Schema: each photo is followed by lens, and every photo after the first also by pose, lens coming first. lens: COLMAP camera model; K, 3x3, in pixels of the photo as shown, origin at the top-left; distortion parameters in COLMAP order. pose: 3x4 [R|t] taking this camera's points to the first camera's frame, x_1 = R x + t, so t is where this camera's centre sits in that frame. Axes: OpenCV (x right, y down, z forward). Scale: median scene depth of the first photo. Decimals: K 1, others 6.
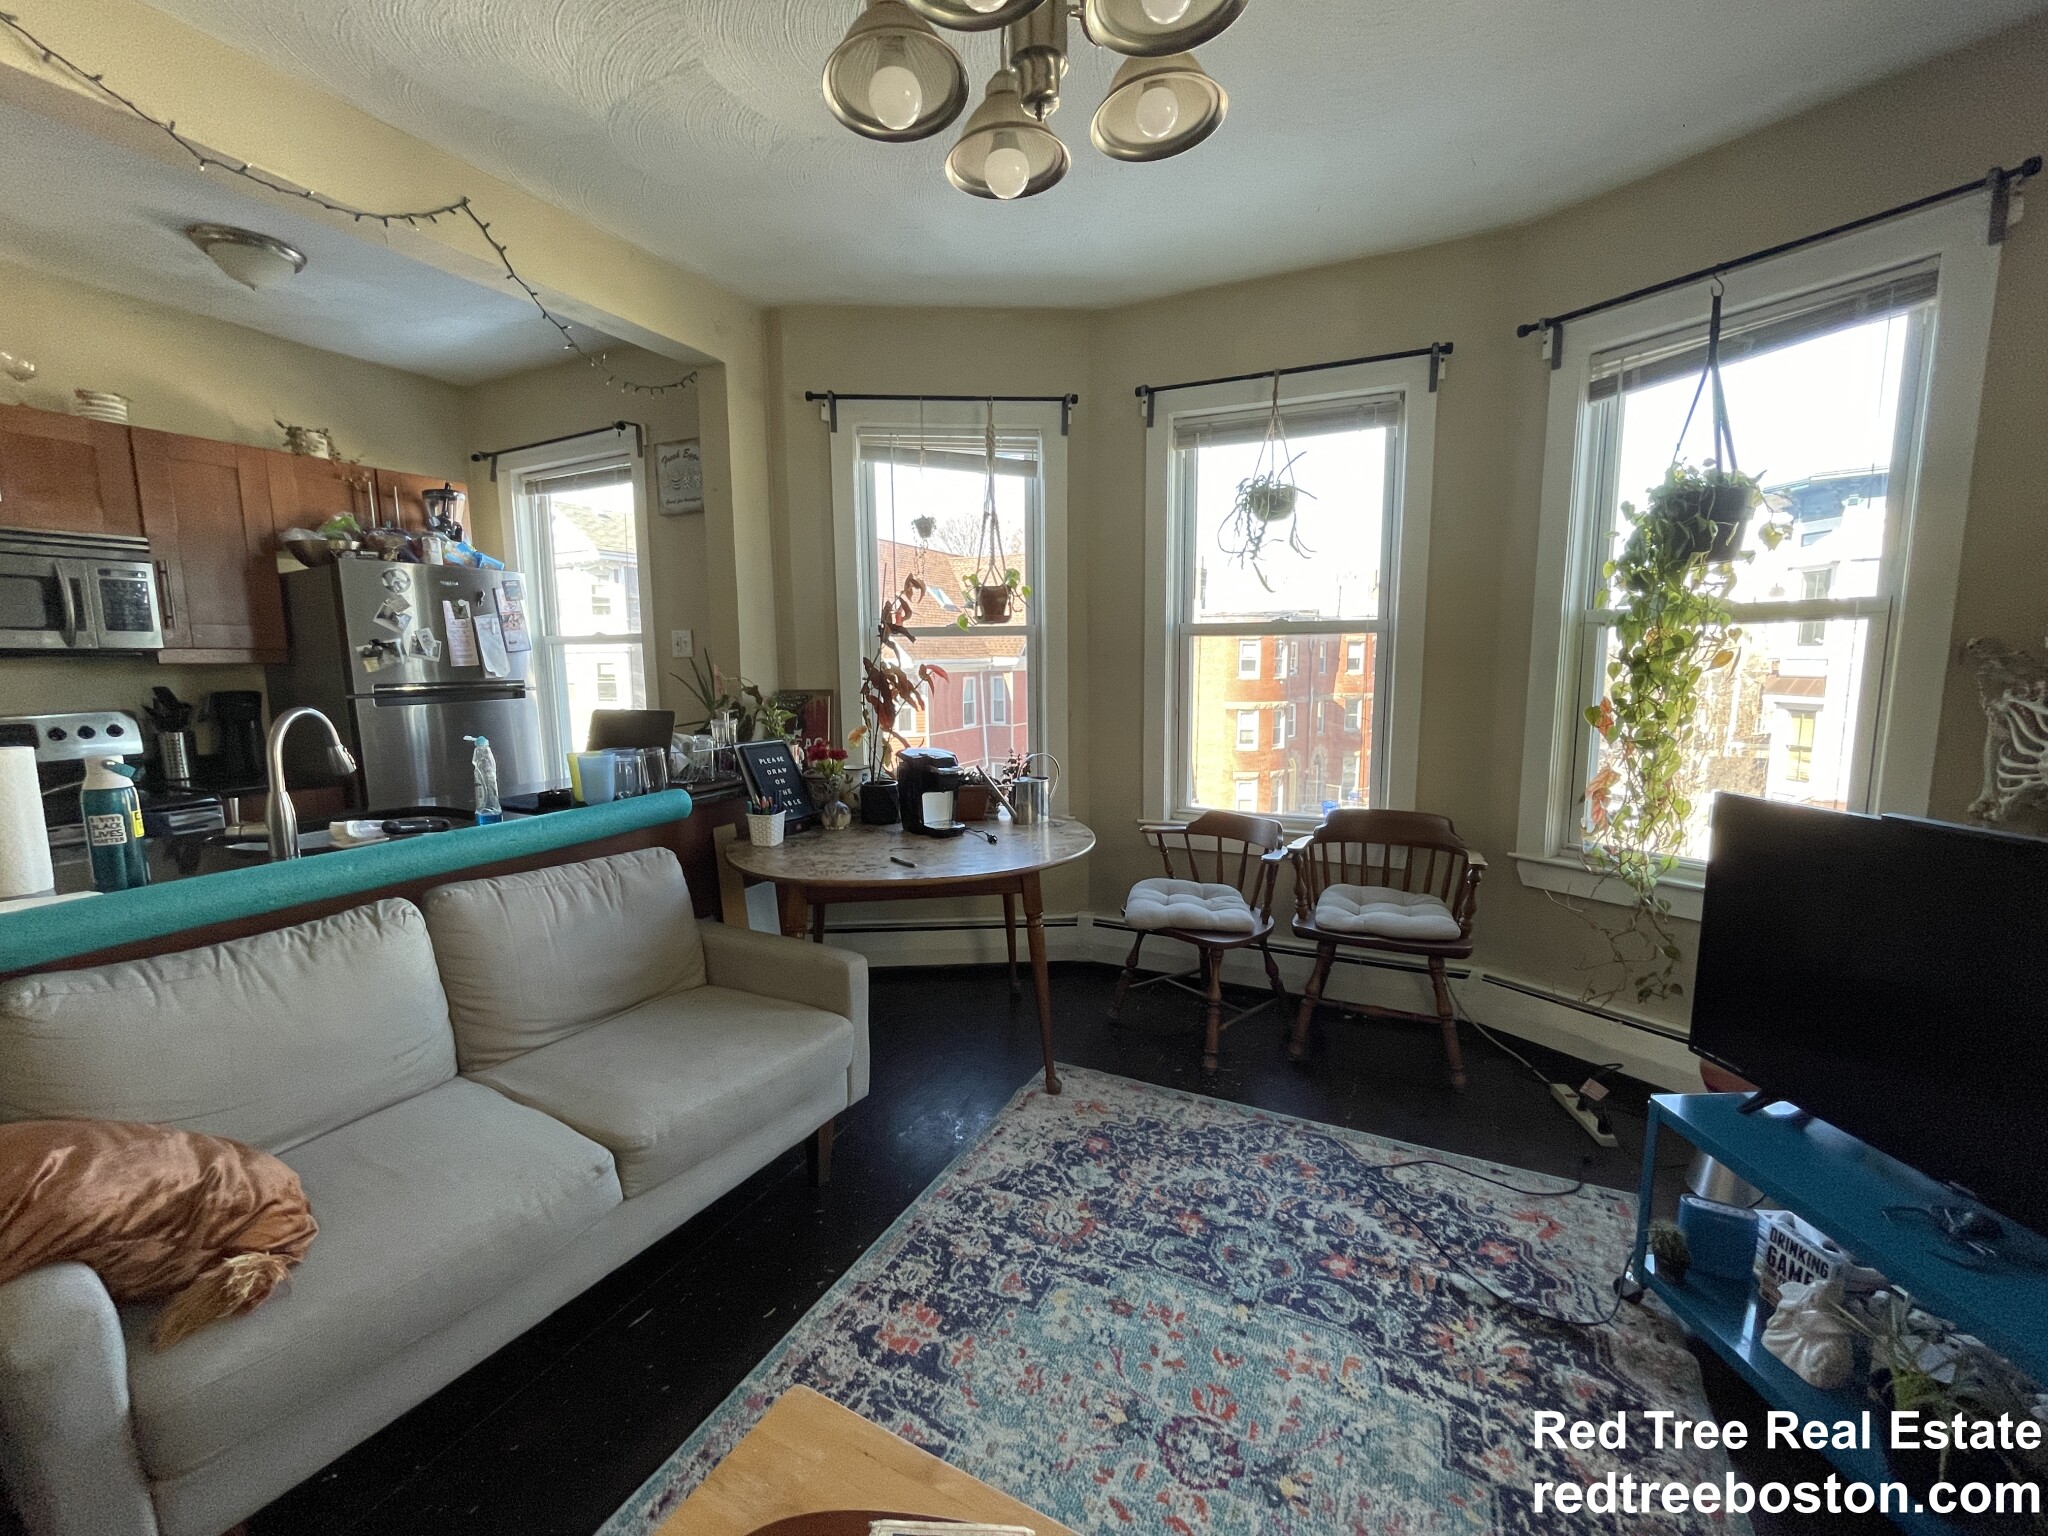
lens RADIAL K [[833.5, 0, 1022.1], [0, 833.5, 765.4], [0, 0, 1]] dist [-0.002154, -0.000424]
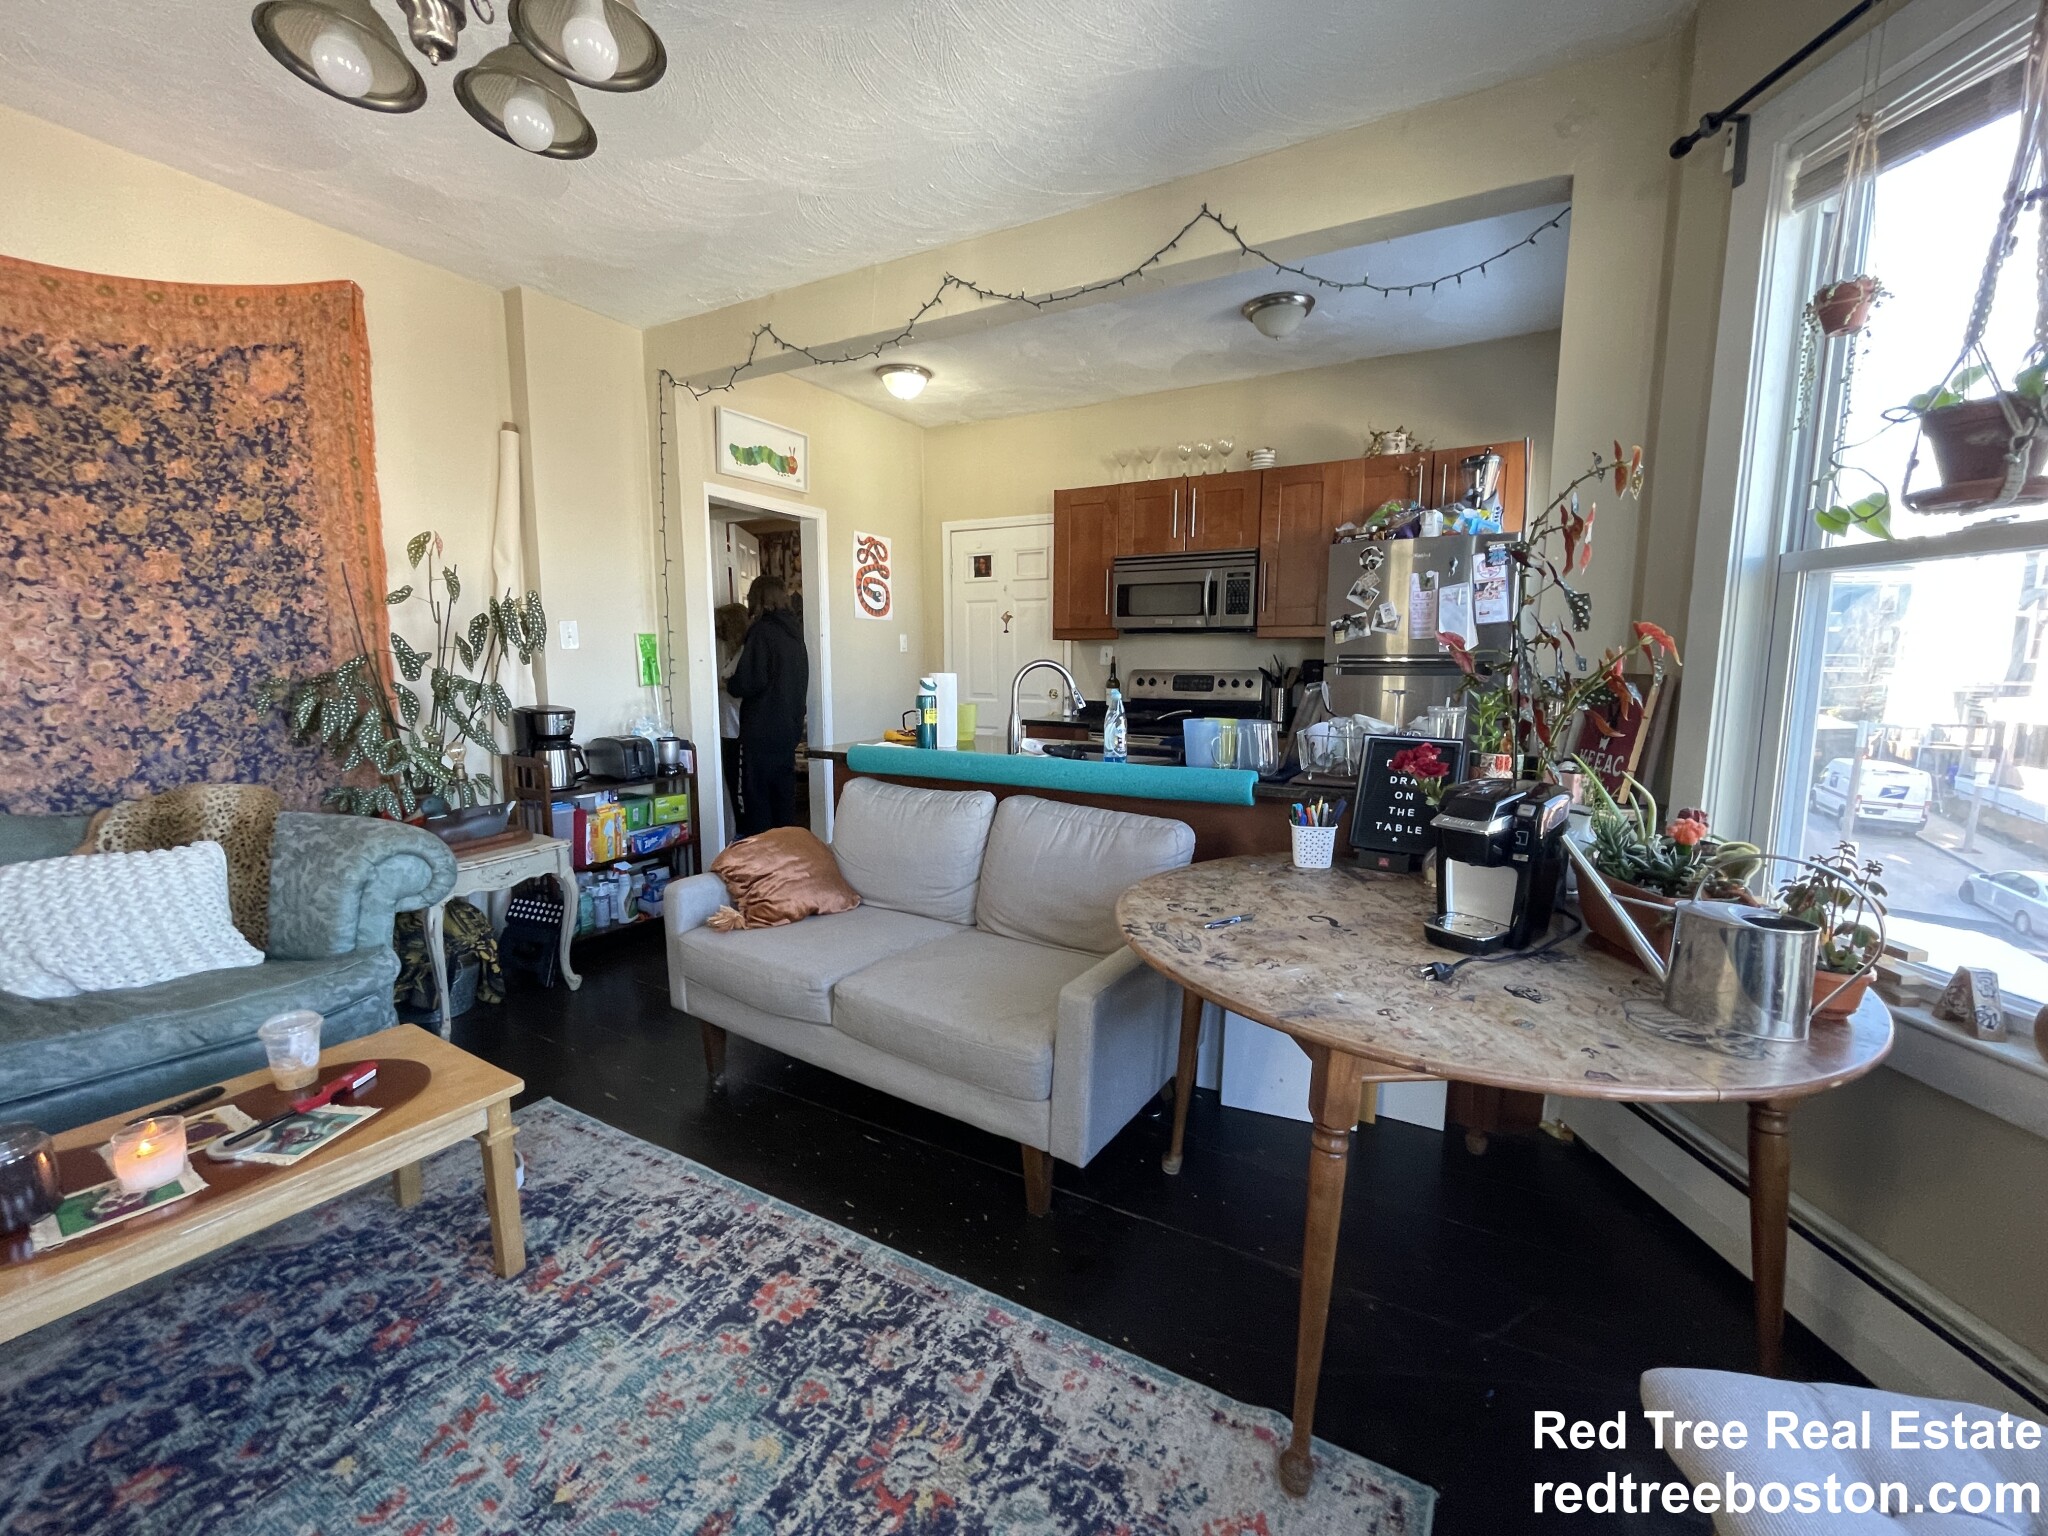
lens RADIAL K [[833.5, 0, 1022.1], [0, 833.5, 765.4], [0, 0, 1]] dist [-0.002154, -0.000424]
pose [[-0.057625, 0.138856, -0.988635, 0.602281], [-0.129304, 0.980901, 0.145307, -0.094229], [0.989929, 0.136208, -0.038570, 1.018520]]
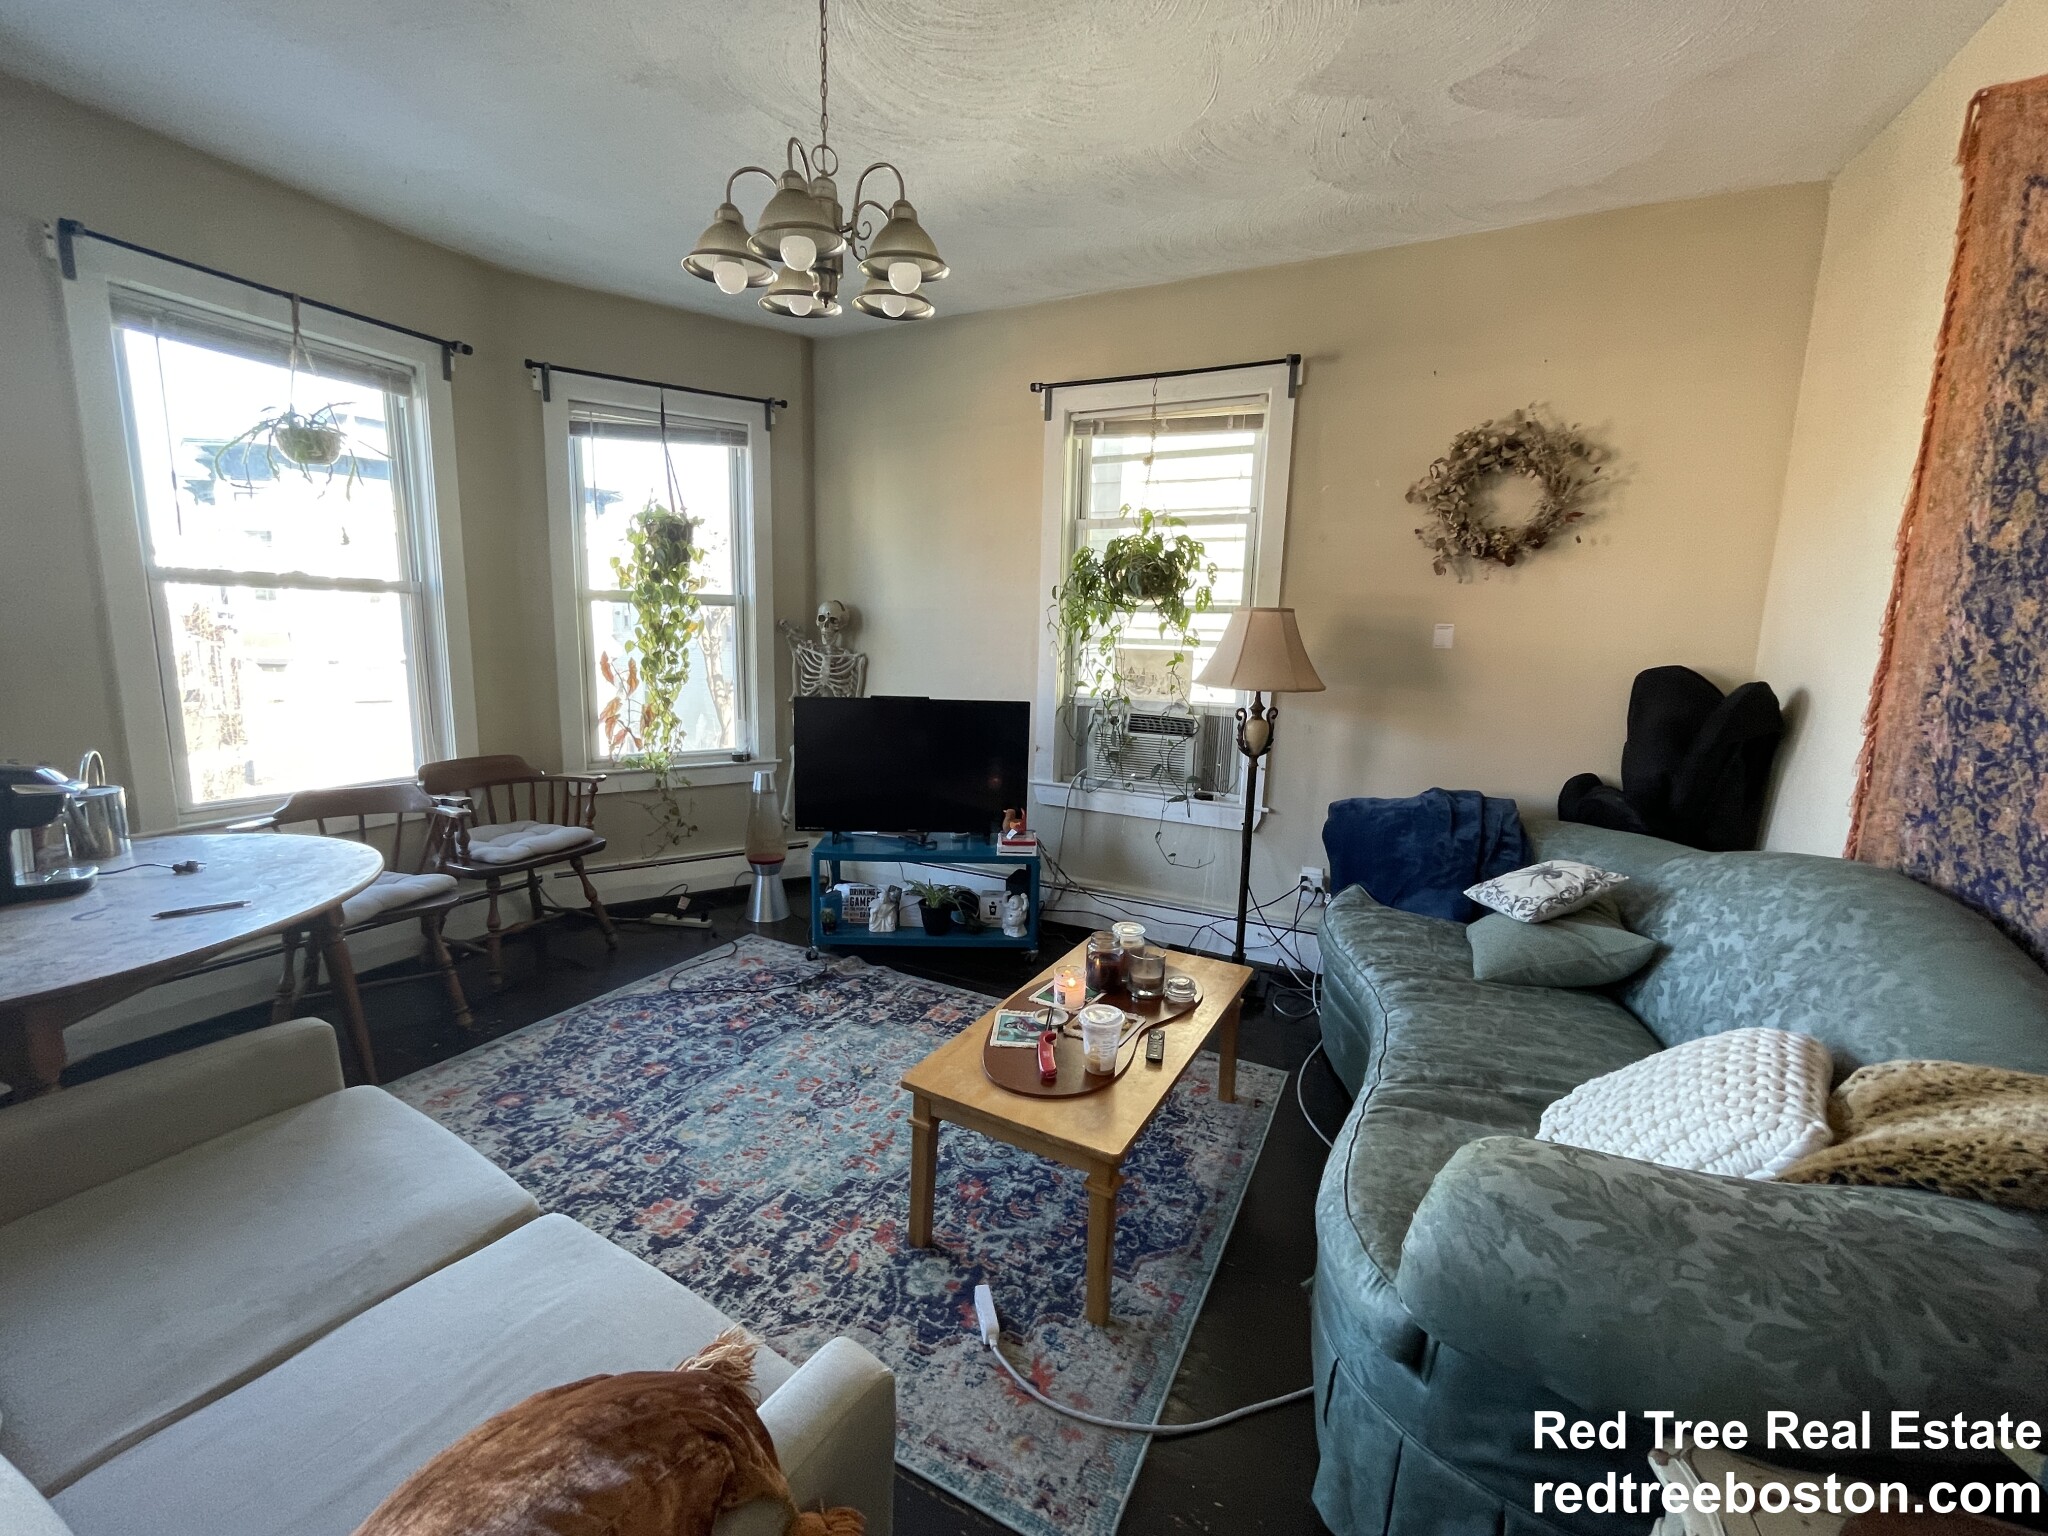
lens RADIAL K [[833.5, 0, 1022.1], [0, 833.5, 765.4], [0, 0, 1]] dist [-0.002154, -0.000424]
pose [[0.010763, -0.153106, 0.988151, -0.961856], [0.099059, 0.983511, 0.151308, -0.045608], [-0.995023, 0.096257, 0.025752, 0.355190]]
